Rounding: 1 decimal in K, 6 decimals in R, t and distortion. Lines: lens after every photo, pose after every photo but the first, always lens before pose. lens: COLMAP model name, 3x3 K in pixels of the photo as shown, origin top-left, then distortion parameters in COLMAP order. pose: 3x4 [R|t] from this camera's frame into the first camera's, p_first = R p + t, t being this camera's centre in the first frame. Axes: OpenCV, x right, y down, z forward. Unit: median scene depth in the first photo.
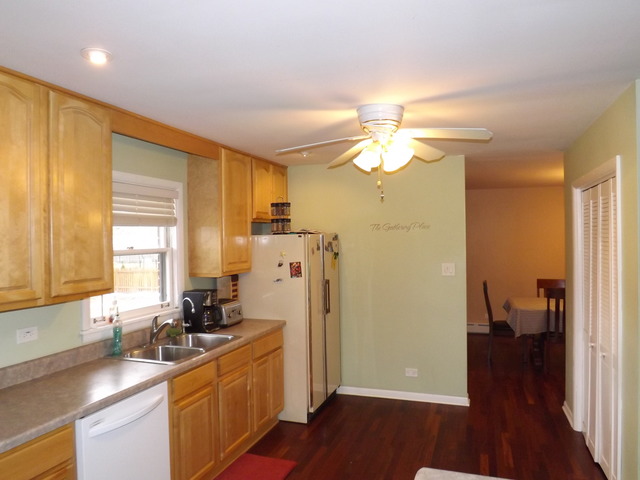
lens RADIAL K [[468.6, 0, 320.9], [0, 468.6, 241.9], [0, 0, 1]] dist [-0.055148, 0.018922]
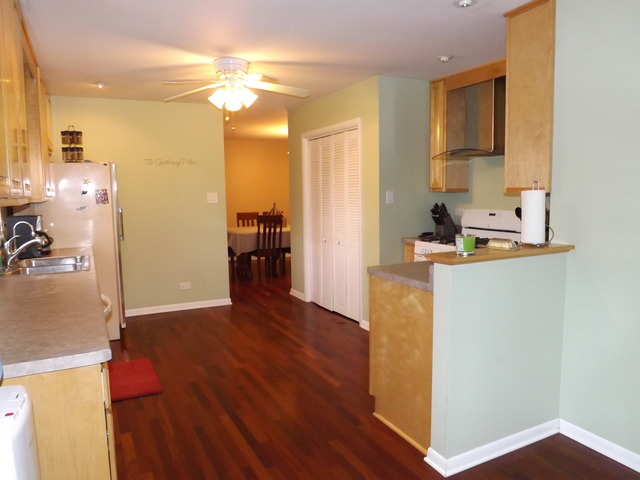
lens RADIAL K [[468.6, 0, 319.3], [0, 468.6, 239.7], [0, 0, 1]] dist [-0.055148, 0.018922]
pose [[0.695436, -0.070944, 0.715078, -0.461991], [0.012507, 0.996159, 0.086667, 0.071391], [-0.718479, -0.051327, 0.693652, -0.073725]]
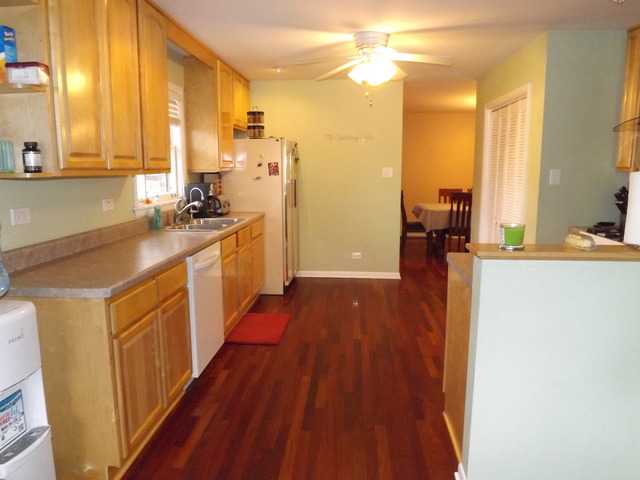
lens RADIAL K [[468.6, 0, 320.4], [0, 468.6, 240.1], [0, 0, 1]] dist [-0.055148, 0.018922]
pose [[0.967415, -0.025091, 0.251948, -0.242888], [-0.011103, 0.989917, 0.141215, 0.069209], [-0.252951, -0.139411, 0.957382, -0.197823]]
